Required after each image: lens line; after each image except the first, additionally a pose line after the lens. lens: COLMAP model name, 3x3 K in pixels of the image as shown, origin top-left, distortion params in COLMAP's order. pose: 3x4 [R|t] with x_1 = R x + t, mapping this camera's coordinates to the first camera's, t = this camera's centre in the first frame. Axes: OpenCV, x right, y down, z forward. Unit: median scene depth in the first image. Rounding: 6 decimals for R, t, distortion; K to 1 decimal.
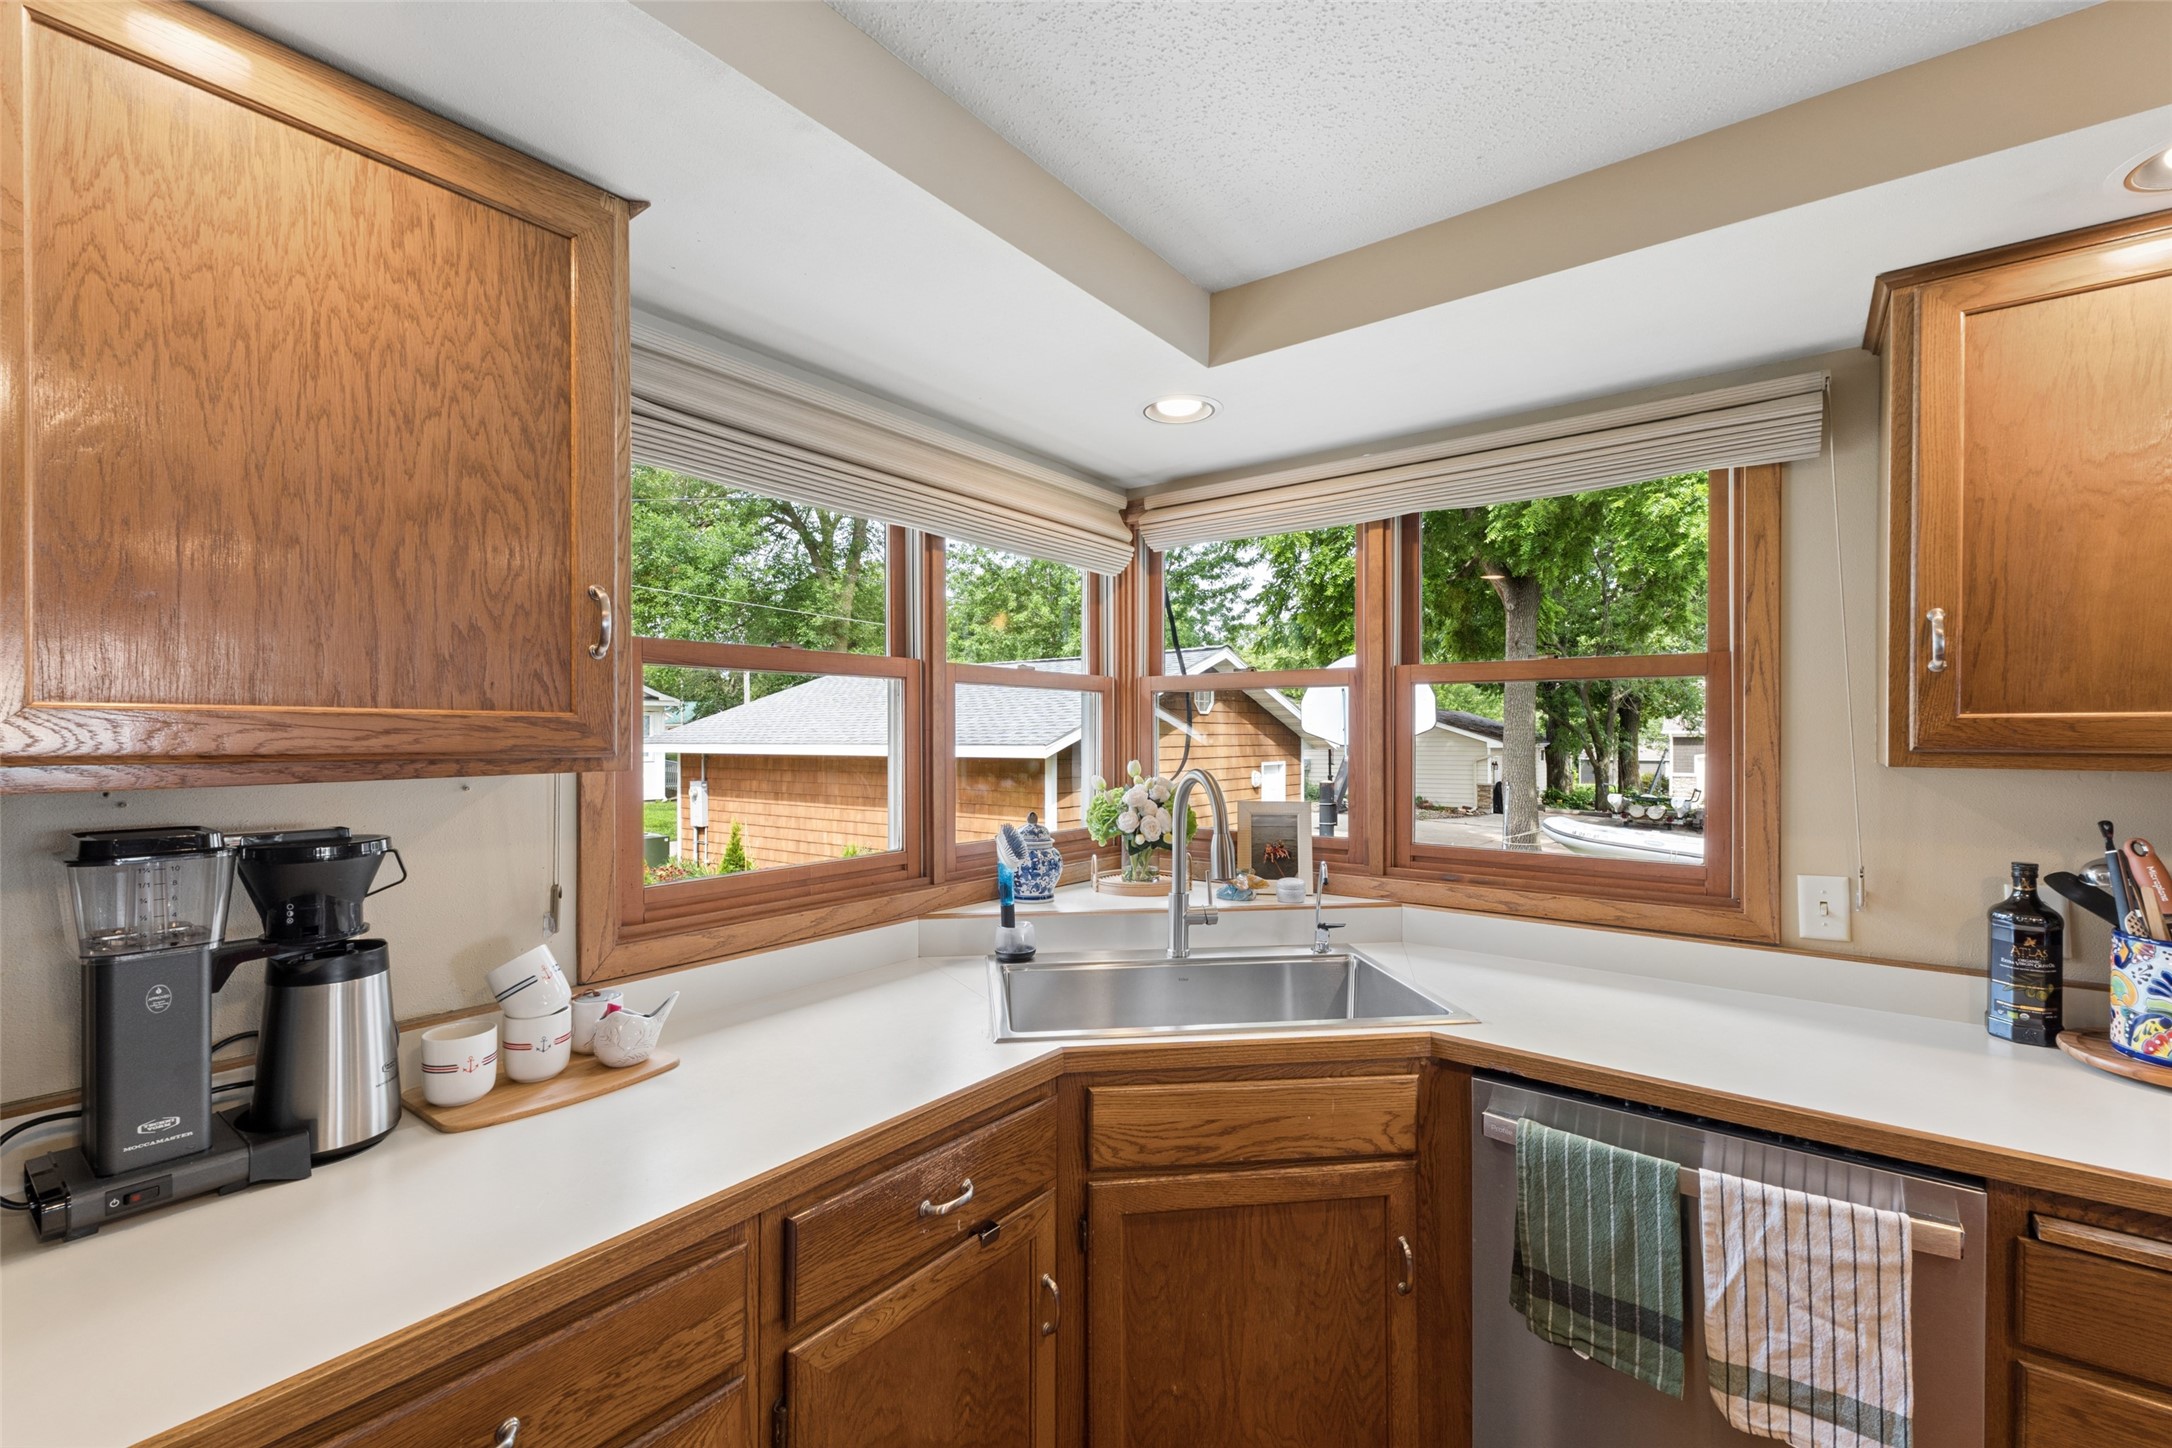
lens RADIAL K [[920.8, 0, 1091.5], [0, 920.8, 737.6], [0, 0, 1]] dist [0.008170, -0.002186]
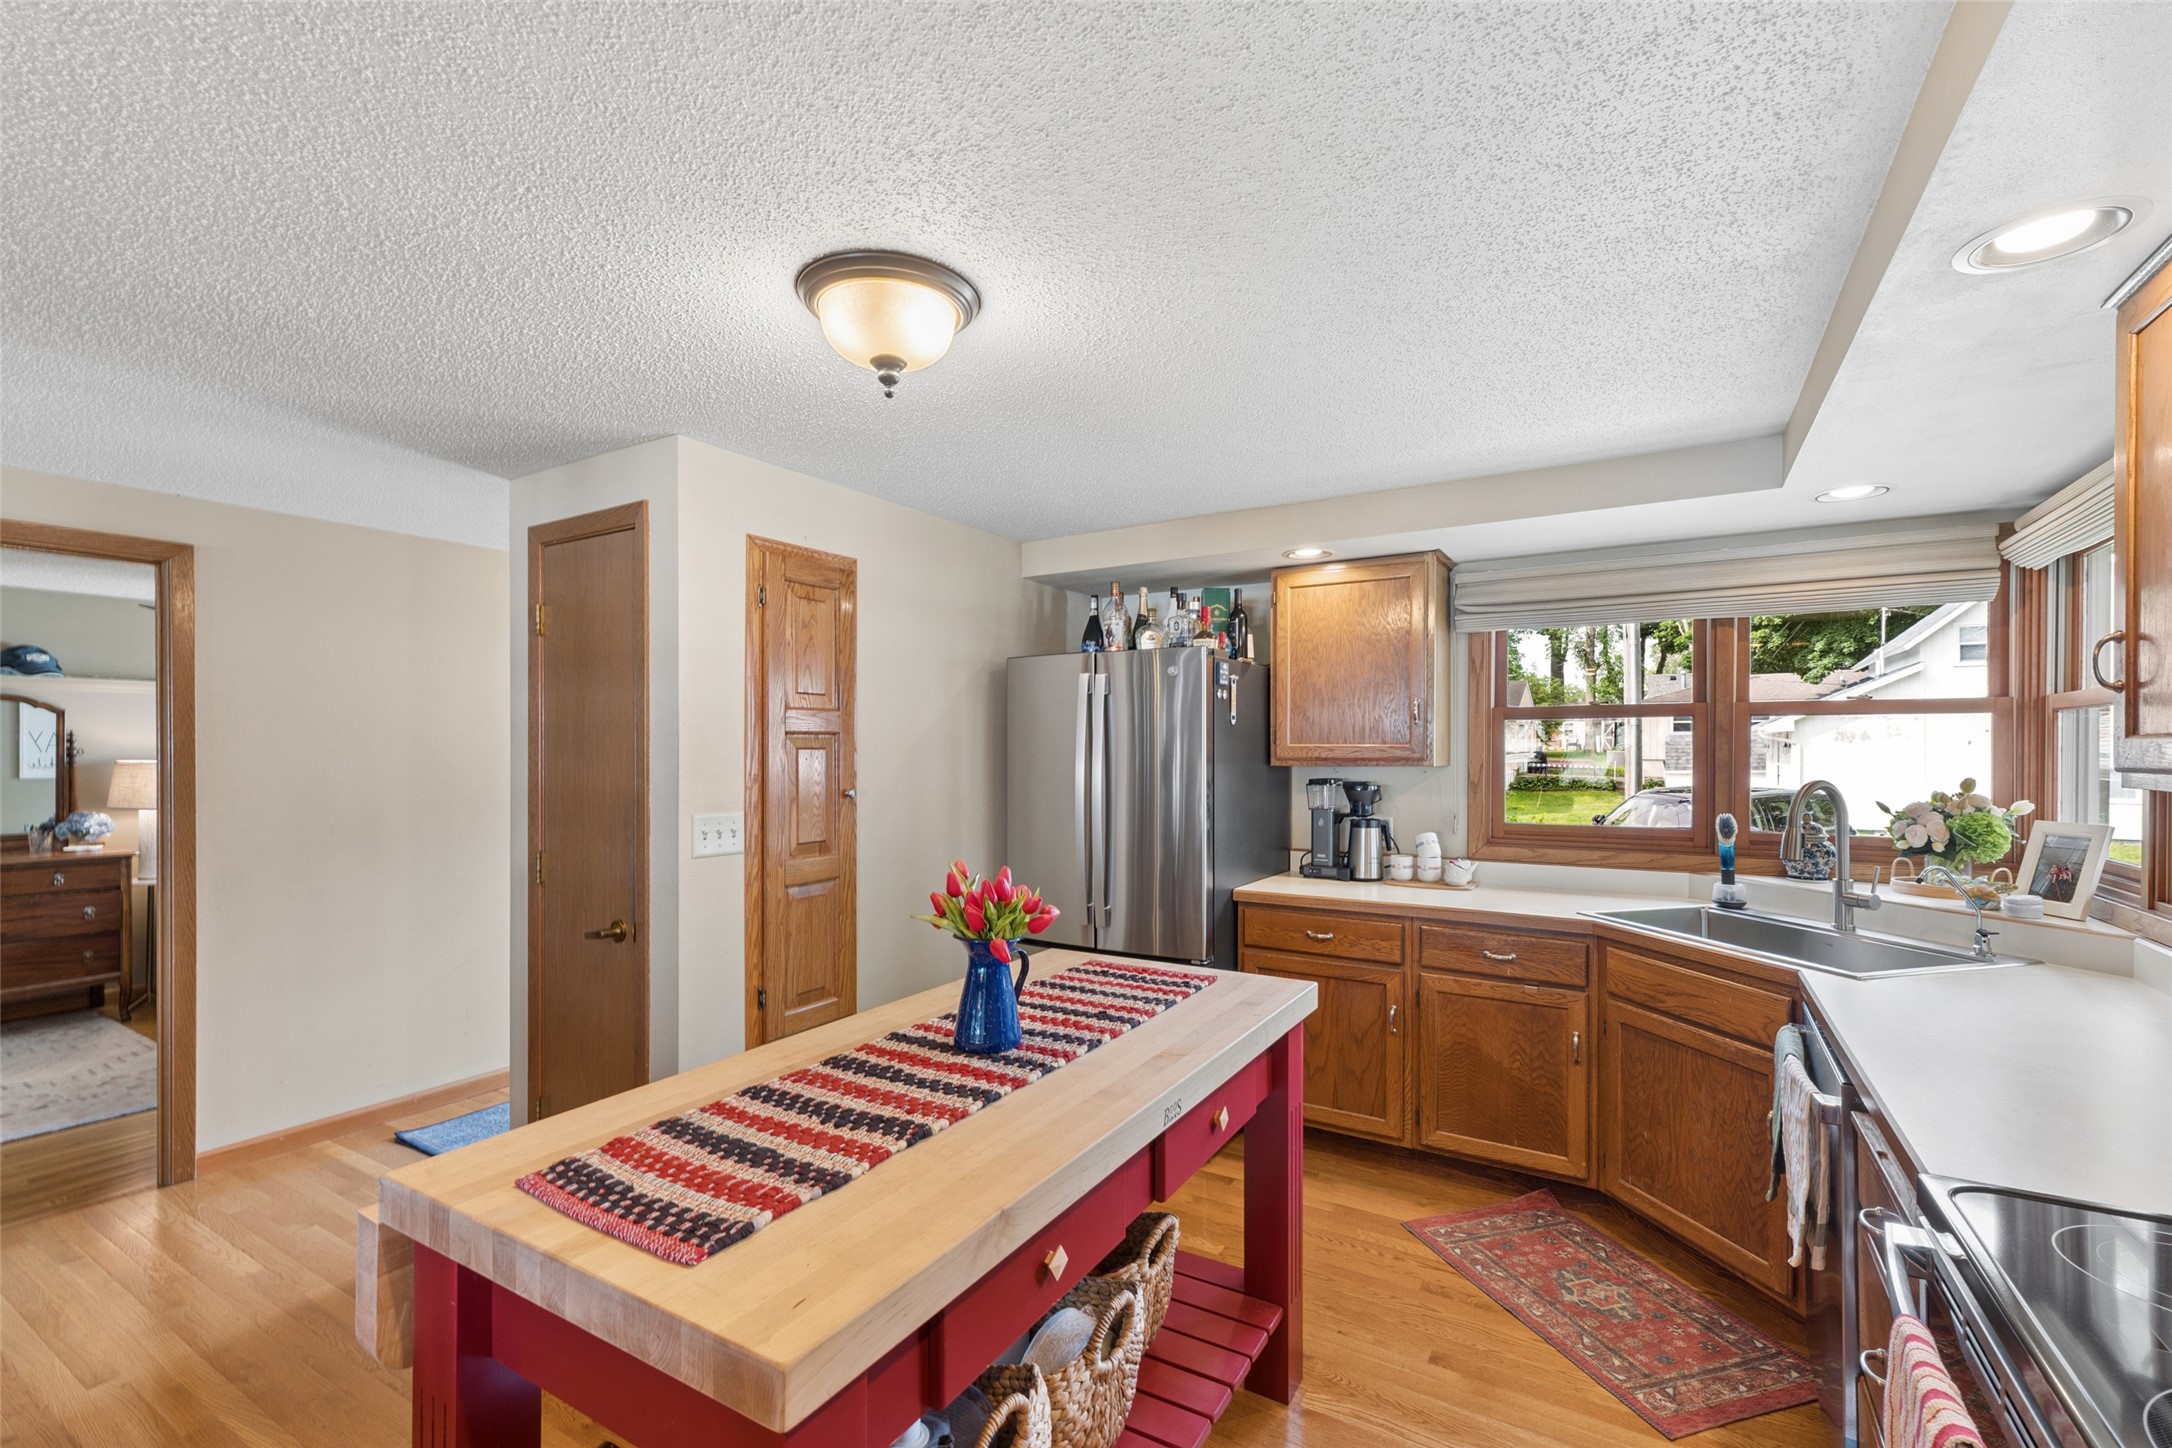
lens RADIAL K [[920.8, 0, 1089.5], [0, 920.8, 744.2], [0, 0, 1]] dist [0.008170, -0.002186]
pose [[0.096141, -0.006404, -0.995347, 1.691188], [-0.005502, 0.999961, -0.006965, -0.002863], [0.995353, 0.006146, 0.096102, -0.195755]]
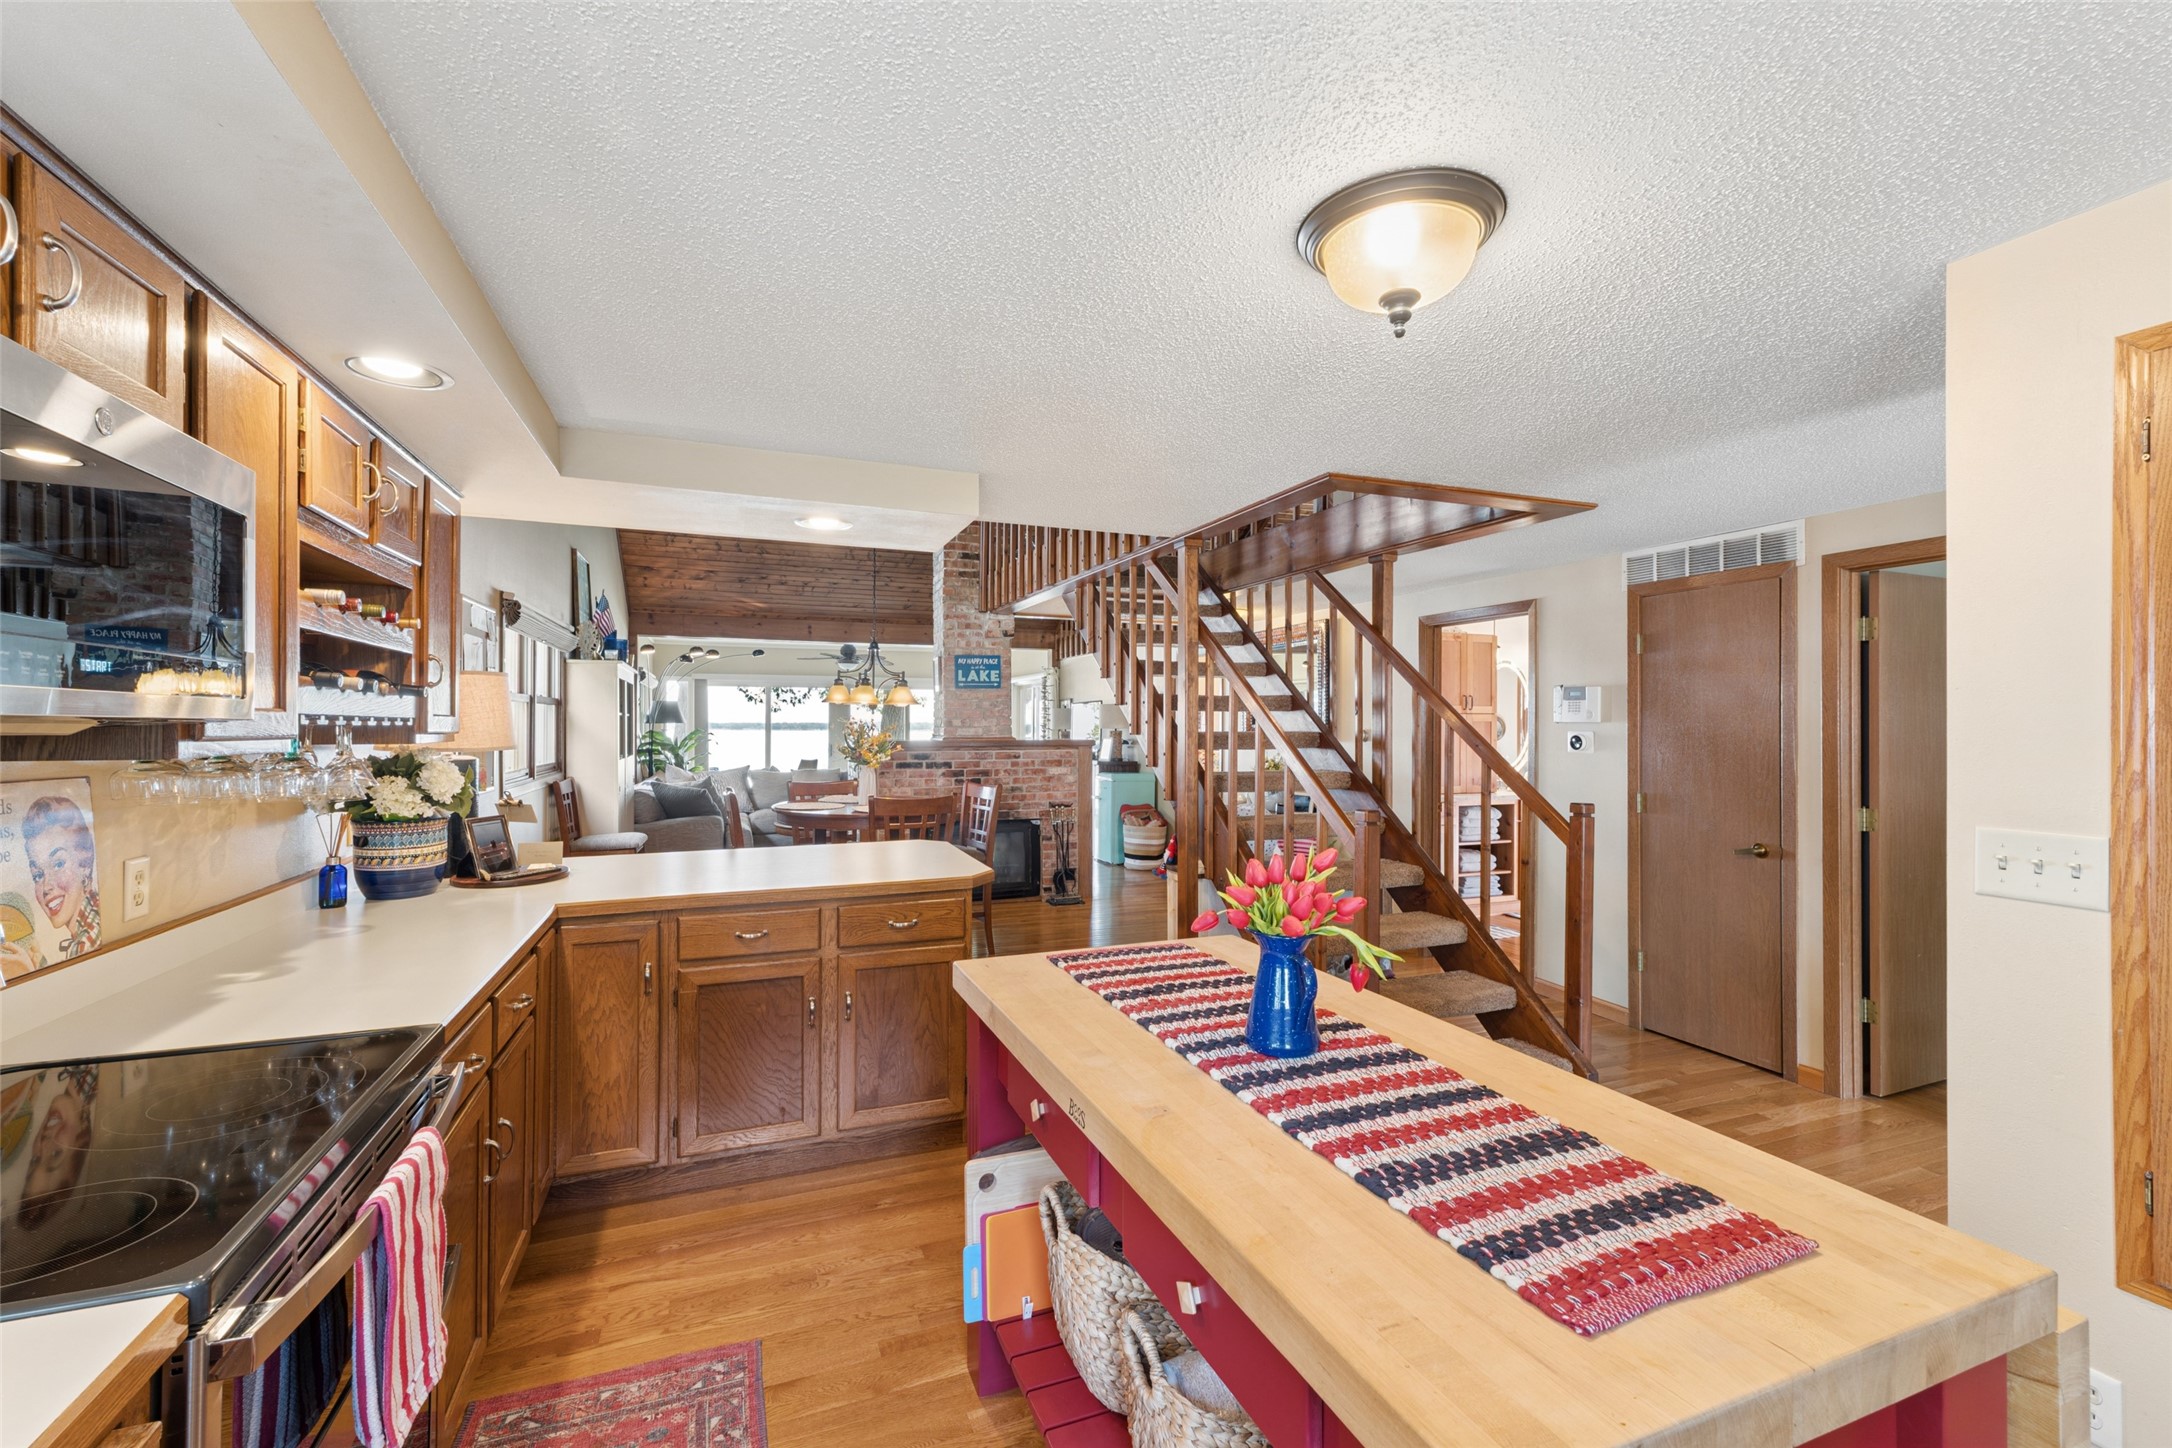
lens RADIAL K [[920.8, 0, 1086.3], [0, 920.8, 721.6], [0, 0, 1]] dist [0.008170, -0.002186]
pose [[-0.848480, 0.000018, 0.529227, 0.269119], [-0.000352, 1.000000, -0.000599, -0.005604], [-0.529227, -0.000694, -0.848480, 0.733109]]
